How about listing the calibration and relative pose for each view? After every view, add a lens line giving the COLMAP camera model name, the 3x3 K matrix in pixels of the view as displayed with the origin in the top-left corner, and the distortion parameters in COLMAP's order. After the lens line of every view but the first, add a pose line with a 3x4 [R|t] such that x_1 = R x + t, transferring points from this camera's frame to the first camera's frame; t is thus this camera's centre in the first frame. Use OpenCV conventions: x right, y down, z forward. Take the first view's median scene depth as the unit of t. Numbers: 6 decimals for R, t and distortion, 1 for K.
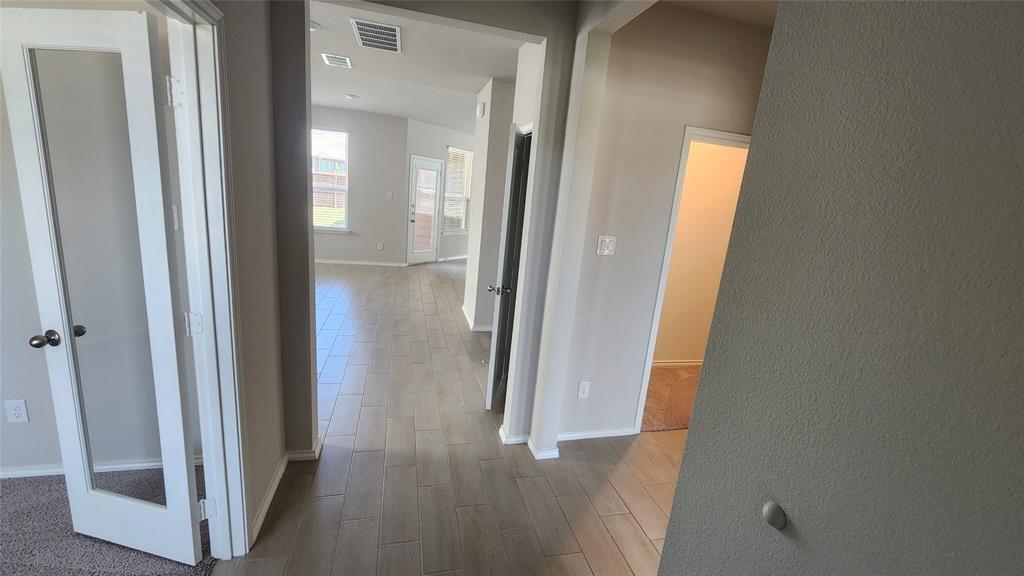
lens RADIAL K [[420.2, 0, 518.1], [0, 420.2, 288.9], [0, 0, 1]] dist [-0.001444, -0.000132]
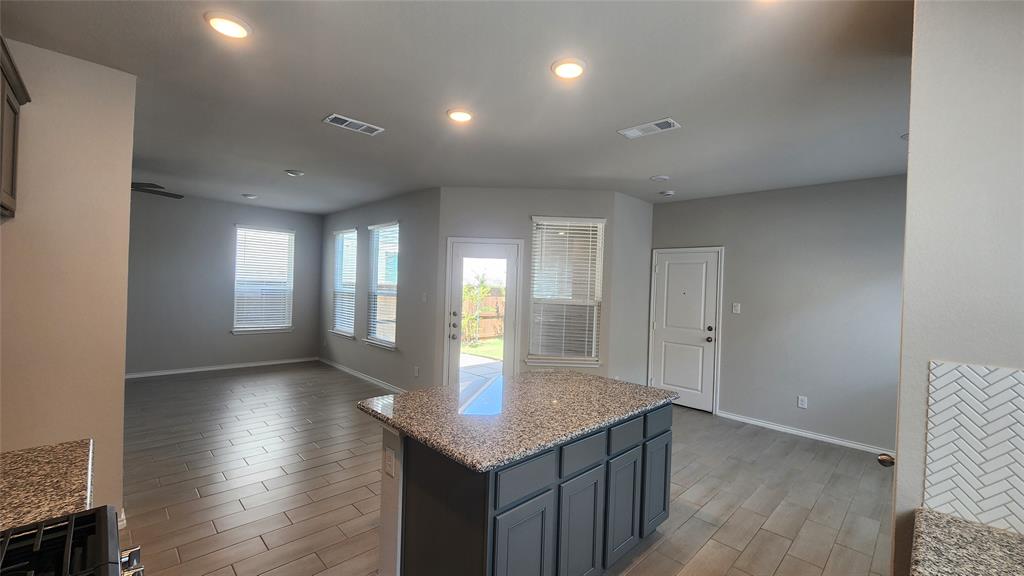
lens RADIAL K [[420.2, 0, 518.1], [0, 420.2, 288.9], [0, 0, 1]] dist [-0.001444, -0.000132]
pose [[0.505282, -0.069024, -0.860189, 0.352602], [-0.182223, 0.965785, -0.184536, -0.132069], [0.843496, 0.249989, 0.475416, 0.762161]]
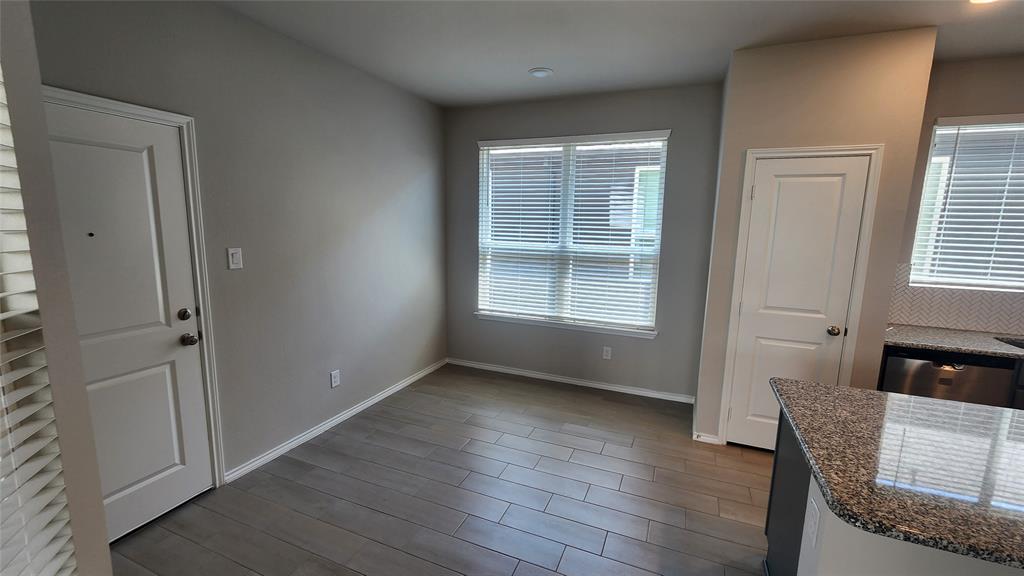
lens RADIAL K [[420.2, 0, 518.1], [0, 420.2, 288.9], [0, 0, 1]] dist [-0.001444, -0.000132]
pose [[0.603828, -0.205118, 0.770271, -0.138801], [0.217025, 0.972124, 0.088740, -0.240436], [-0.767001, 0.113585, 0.631512, 0.995037]]
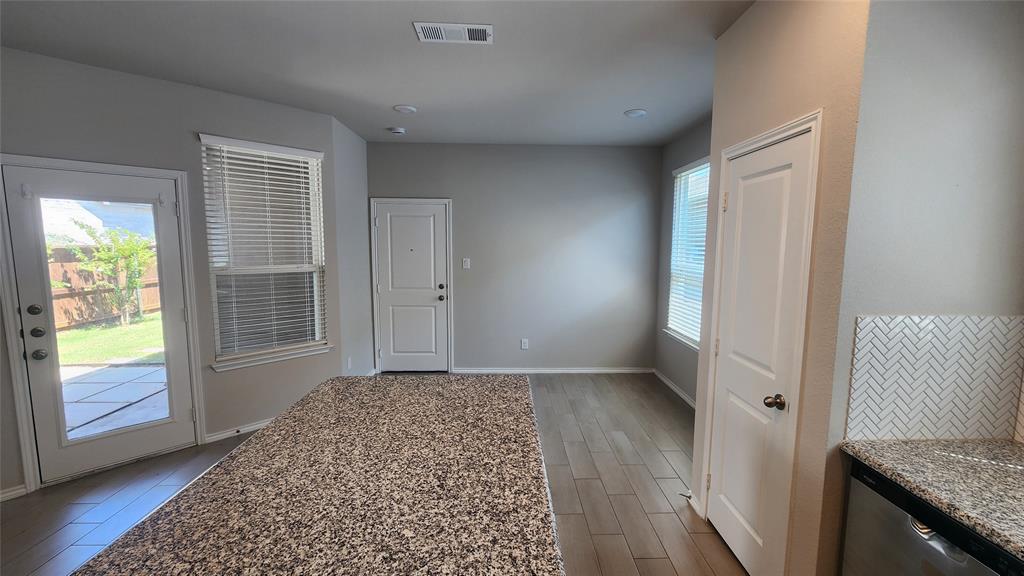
lens RADIAL K [[420.2, 0, 518.1], [0, 420.2, 288.9], [0, 0, 1]] dist [-0.001444, -0.000132]
pose [[0.972588, -0.062653, -0.223936, 0.186341], [0.032938, 0.990428, -0.134046, -0.156671], [0.230191, 0.122995, 0.965341, 0.767352]]
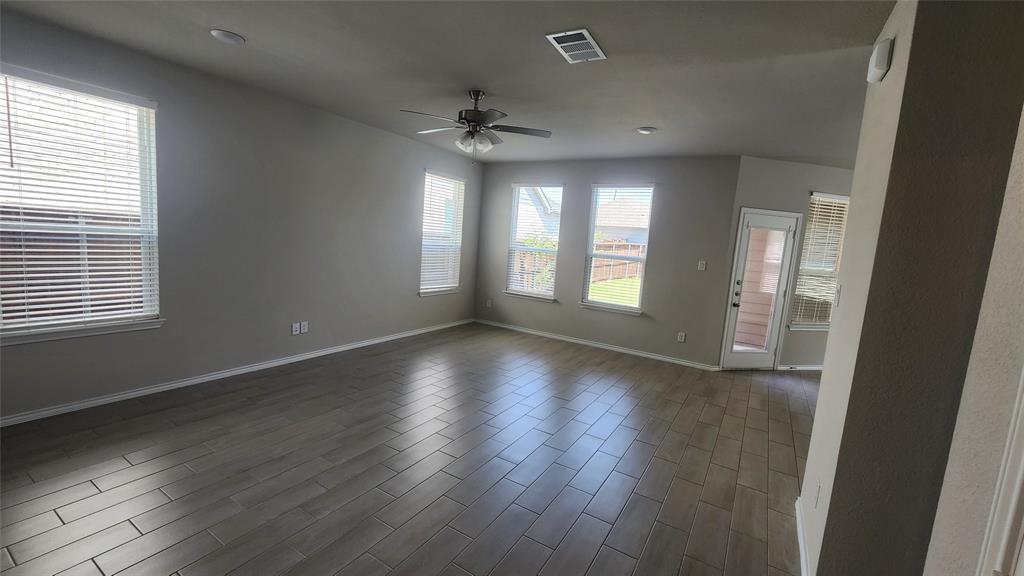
lens RADIAL K [[420.2, 0, 518.1], [0, 420.2, 288.9], [0, 0, 1]] dist [-0.001444, -0.000132]
pose [[0.699848, 0.047338, -0.712721, -0.019947], [-0.168563, 0.980565, -0.100390, -0.061793], [0.694117, 0.190396, 0.694227, 0.297041]]
